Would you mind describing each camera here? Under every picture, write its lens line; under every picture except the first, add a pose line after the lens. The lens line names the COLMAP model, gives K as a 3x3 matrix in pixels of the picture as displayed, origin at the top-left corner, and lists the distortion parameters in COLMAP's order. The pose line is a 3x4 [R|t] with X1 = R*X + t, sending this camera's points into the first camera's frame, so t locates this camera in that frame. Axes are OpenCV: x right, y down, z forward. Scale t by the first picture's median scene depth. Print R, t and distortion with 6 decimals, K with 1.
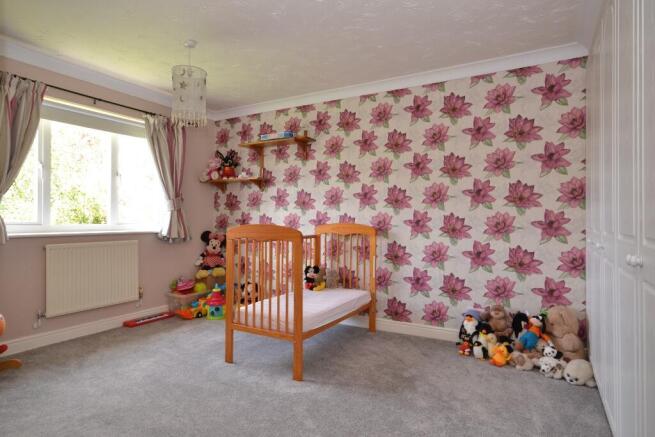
lens RADIAL K [[382.8, 0, 328.8], [0, 382.8, 205.7], [0, 0, 1]] dist [0.035070, 0.001055]
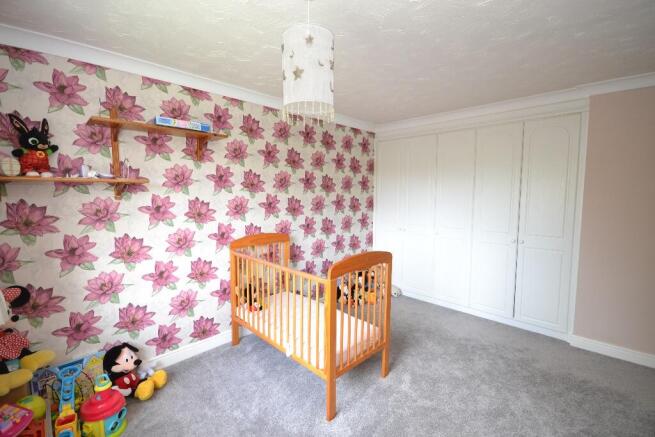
lens RADIAL K [[290.1, 0, 327.5], [0, 290.1, 218.5], [0, 0, 1]] dist [0.000448, -0.000253]
pose [[0.268721, -0.080430, 0.959854, -0.619288], [-0.017463, 0.995937, 0.088342, -0.061665], [-0.963060, -0.040501, 0.266224, 0.618382]]
